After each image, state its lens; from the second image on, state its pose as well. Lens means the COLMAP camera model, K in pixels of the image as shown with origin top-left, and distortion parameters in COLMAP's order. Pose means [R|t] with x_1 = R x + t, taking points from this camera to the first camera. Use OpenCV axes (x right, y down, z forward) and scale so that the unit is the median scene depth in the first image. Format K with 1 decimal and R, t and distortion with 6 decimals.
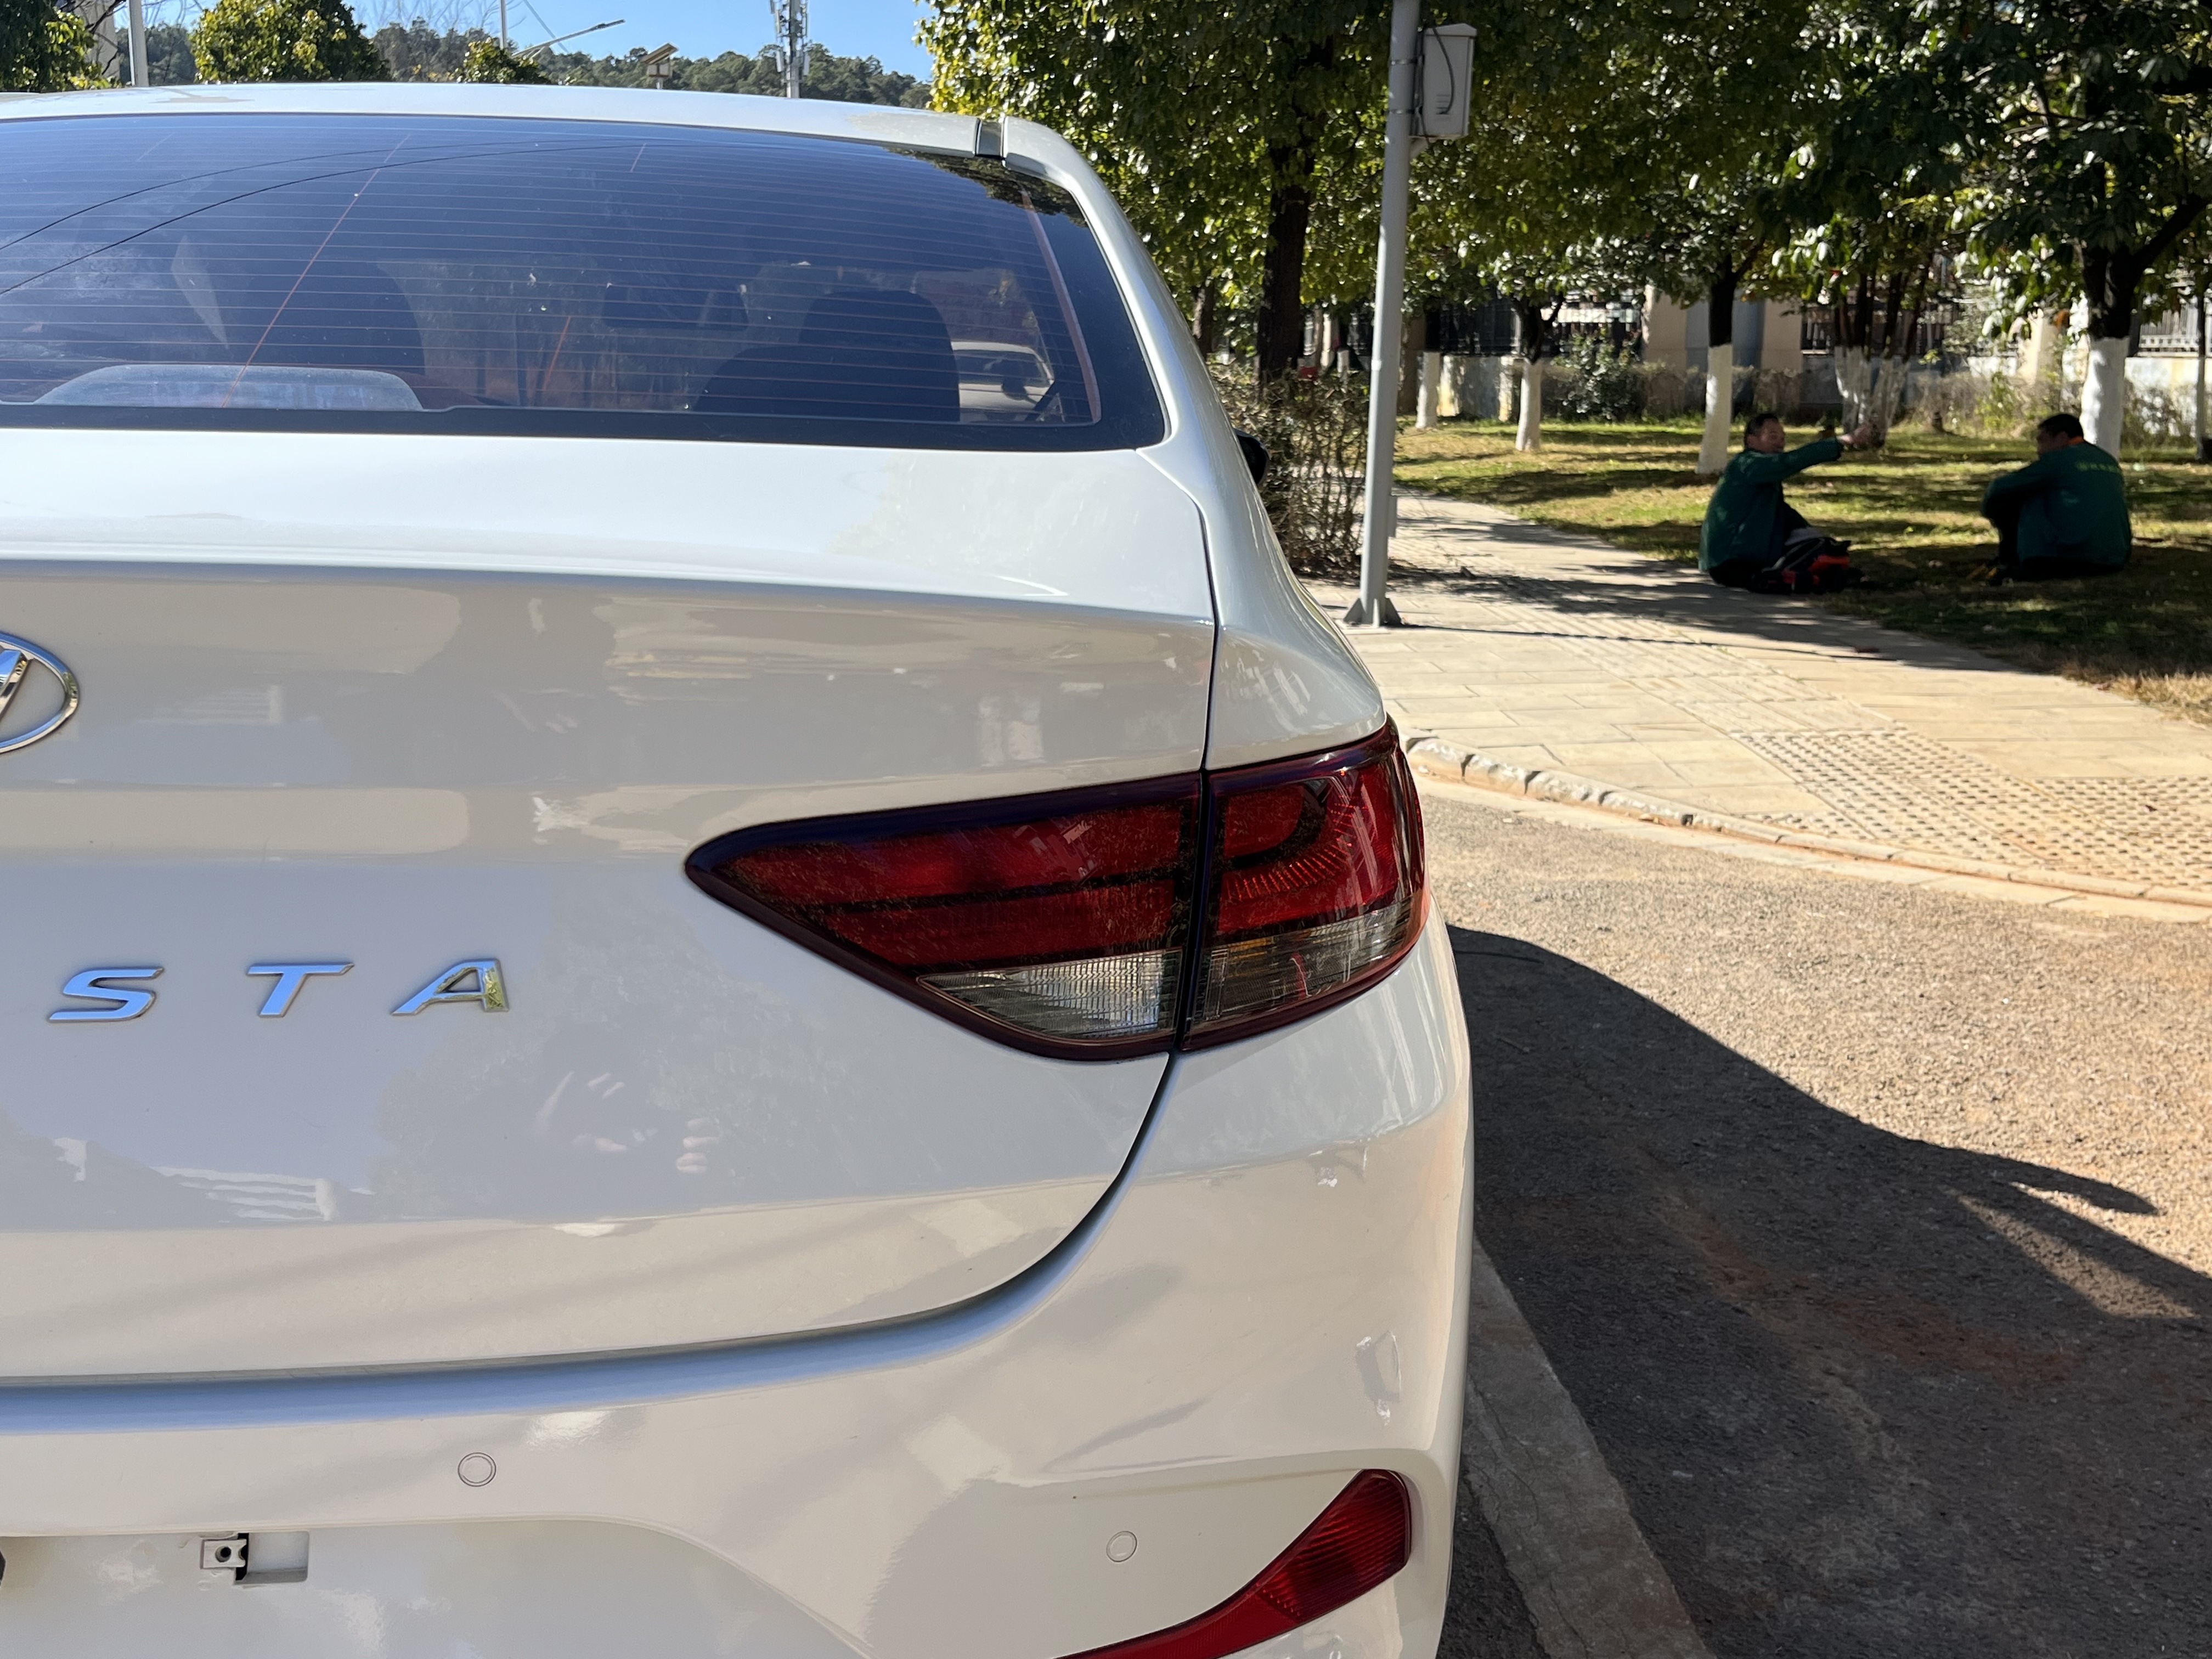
lens RADIAL K [[2257.4, 0, 1097.7], [0, 2257.4, 835.6], [0, 0, 1]] dist [0.018517, 0.000000]
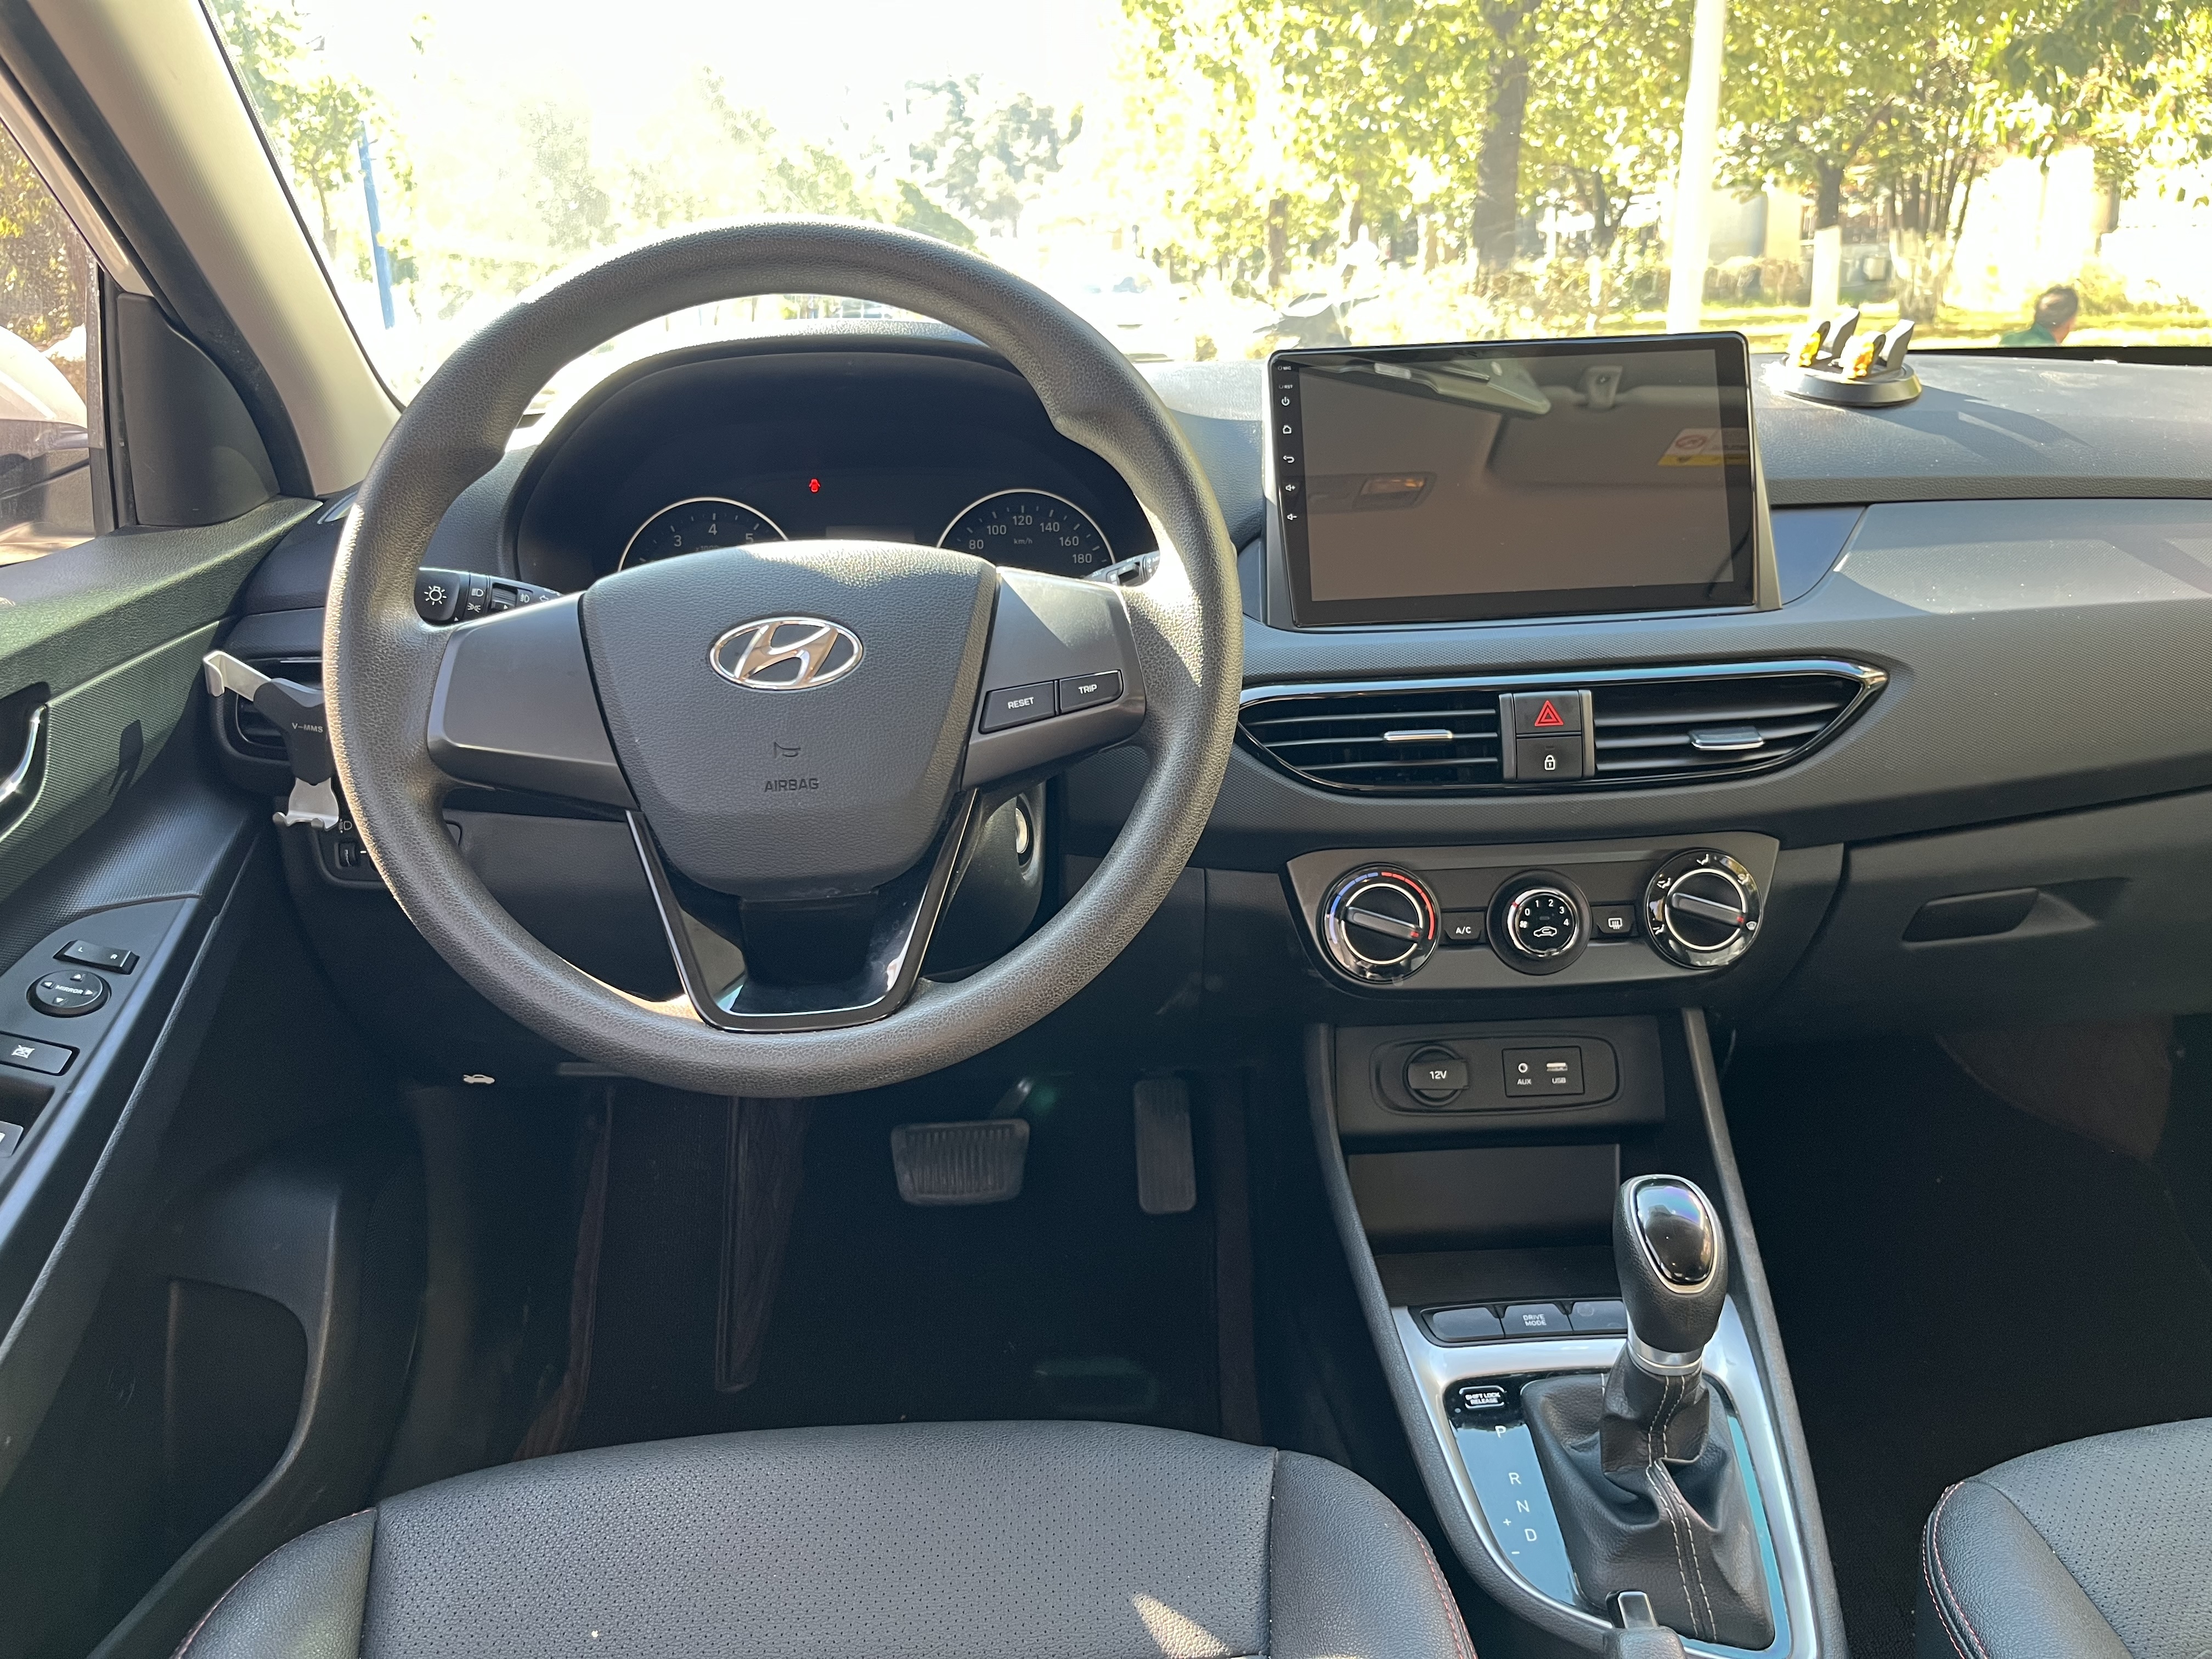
lens RADIAL K [[1697.2, 0, 1089.9], [0, 1697.2, 843.2], [0, 0, 1]] dist [0.052182, -0.078077]
pose [[0.998405, -0.038784, -0.041018, -0.080195], [0.042867, 0.993666, 0.103879, -0.048491], [0.036729, -0.105472, 0.993744, 0.271653]]
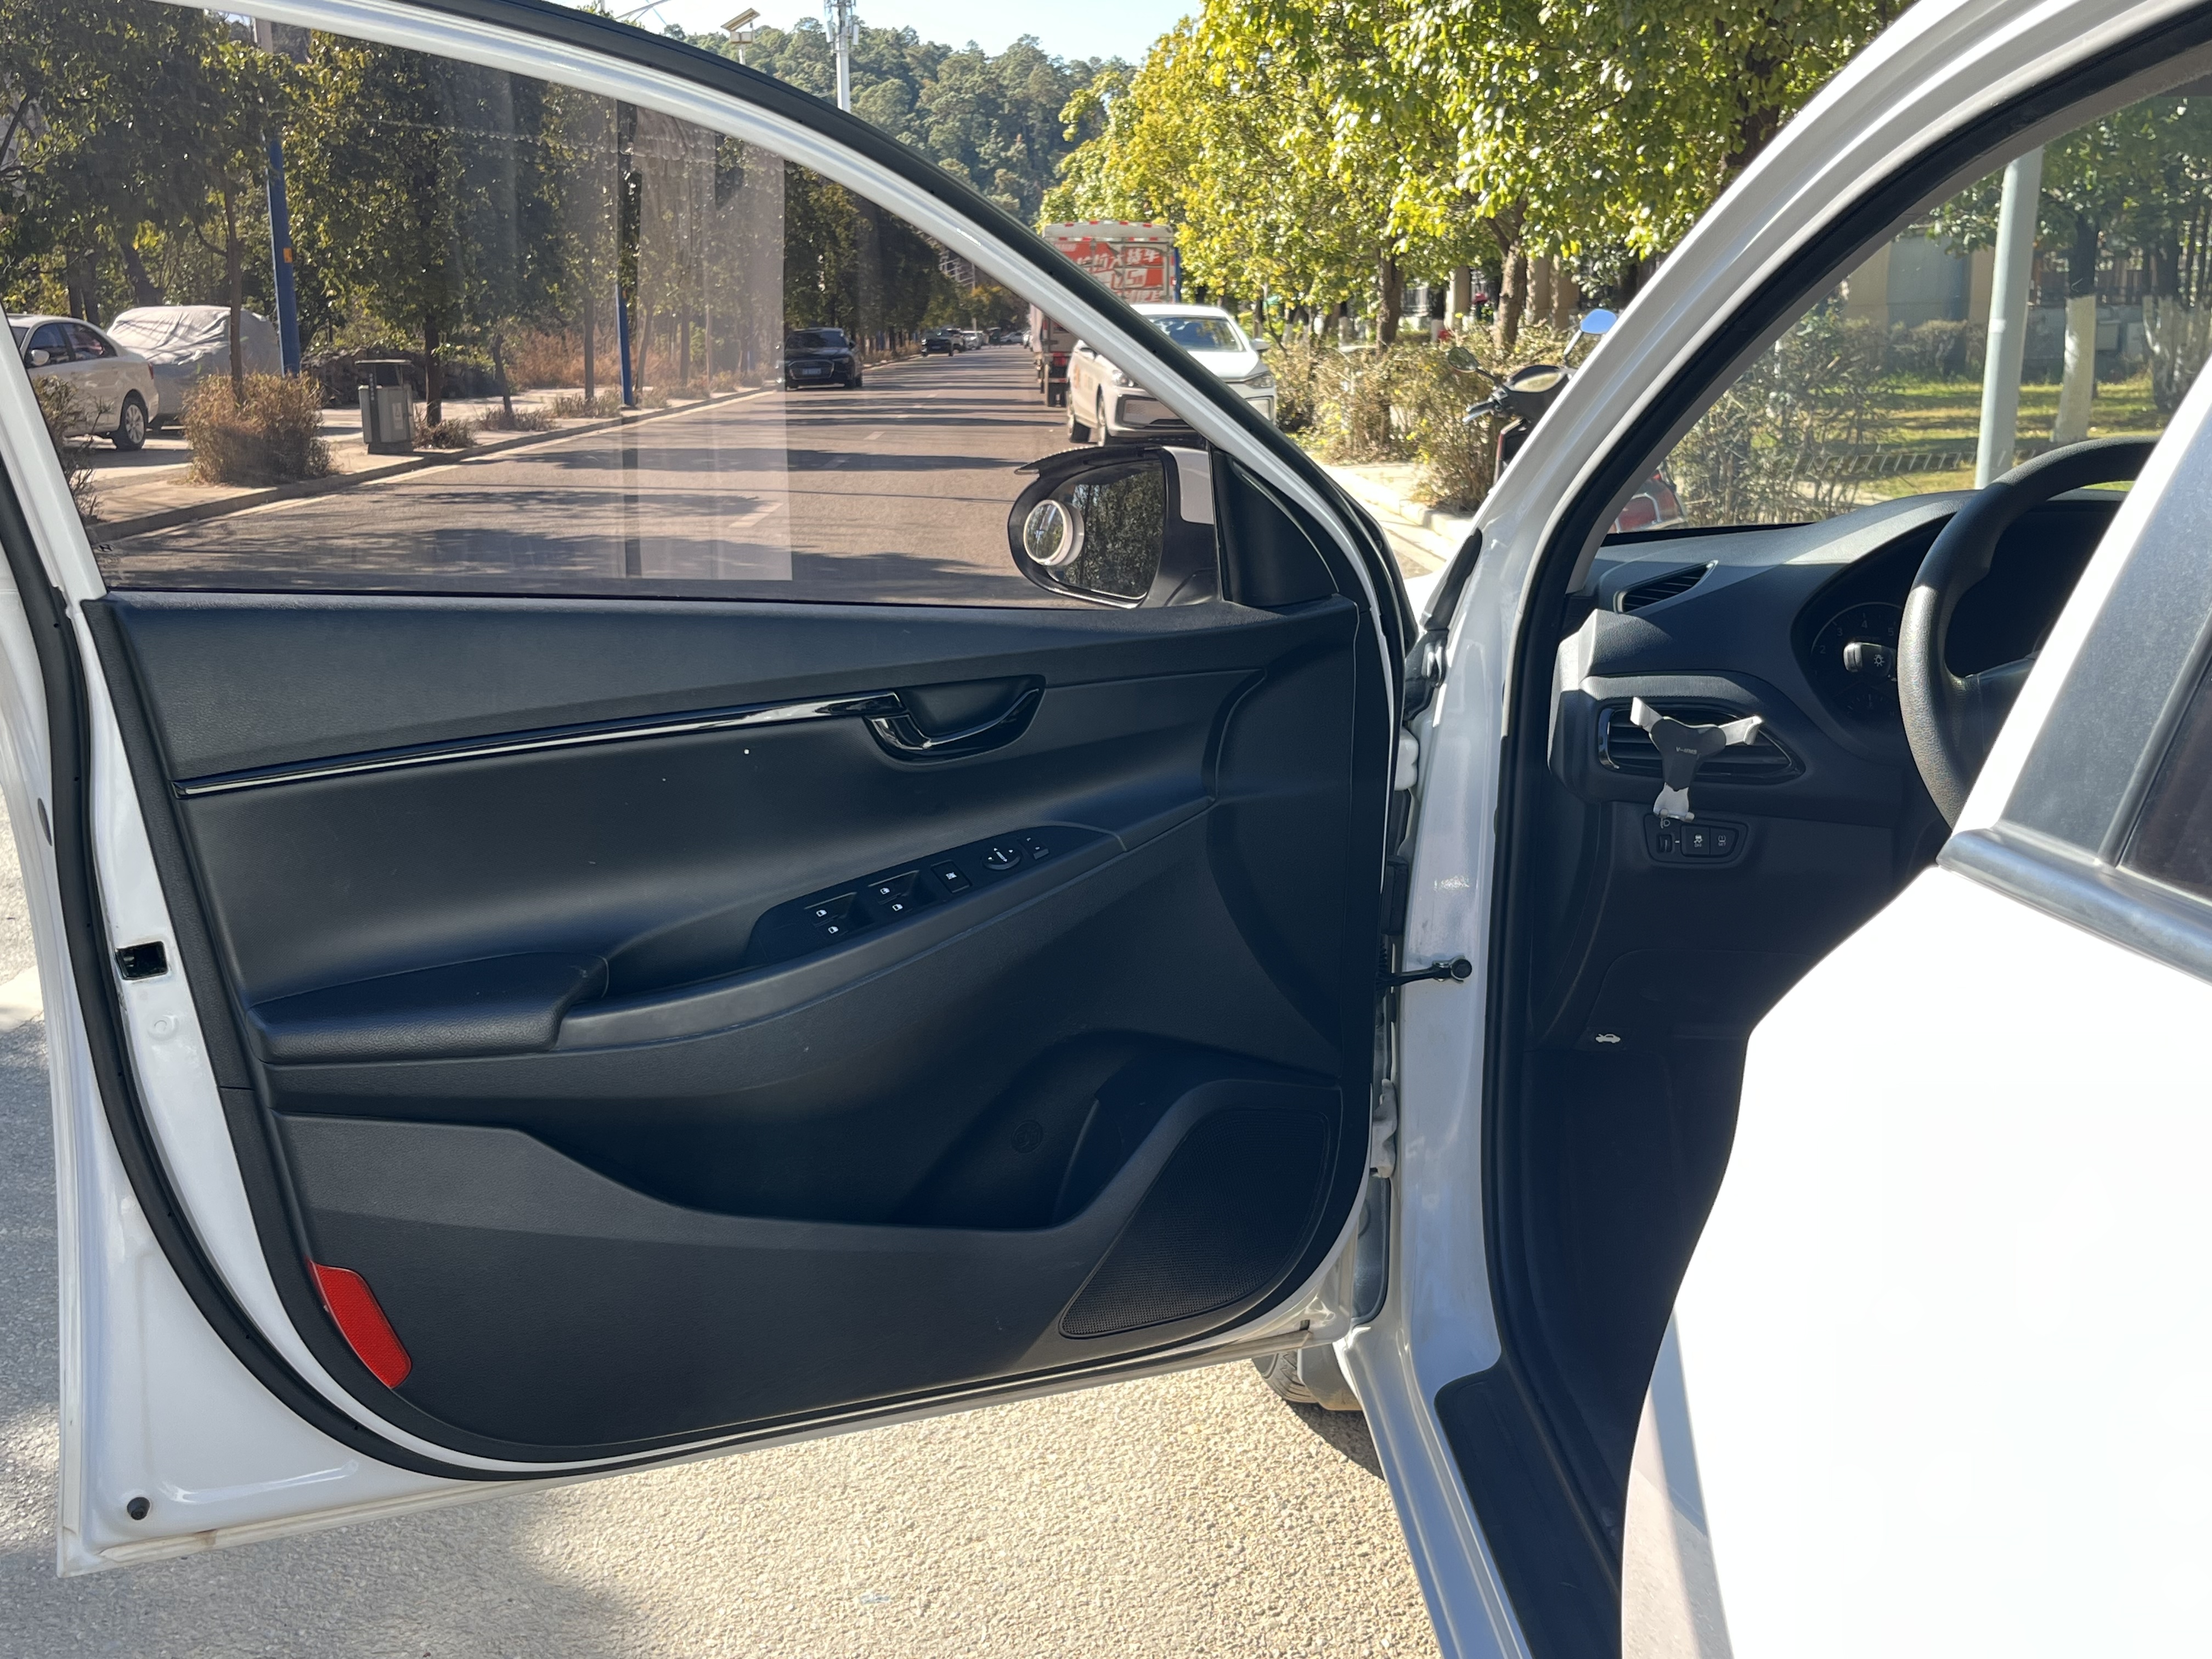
lens RADIAL K [[2257.4, 0, 1076.3], [0, 2257.4, 834.4], [0, 0, 1]] dist [0.018517, 0.000000]
pose [[0.999507, -0.016845, -0.026500, -0.156622], [0.017175, 0.999777, 0.012270, -0.044485], [0.026287, -0.012719, 0.999574, 0.193248]]
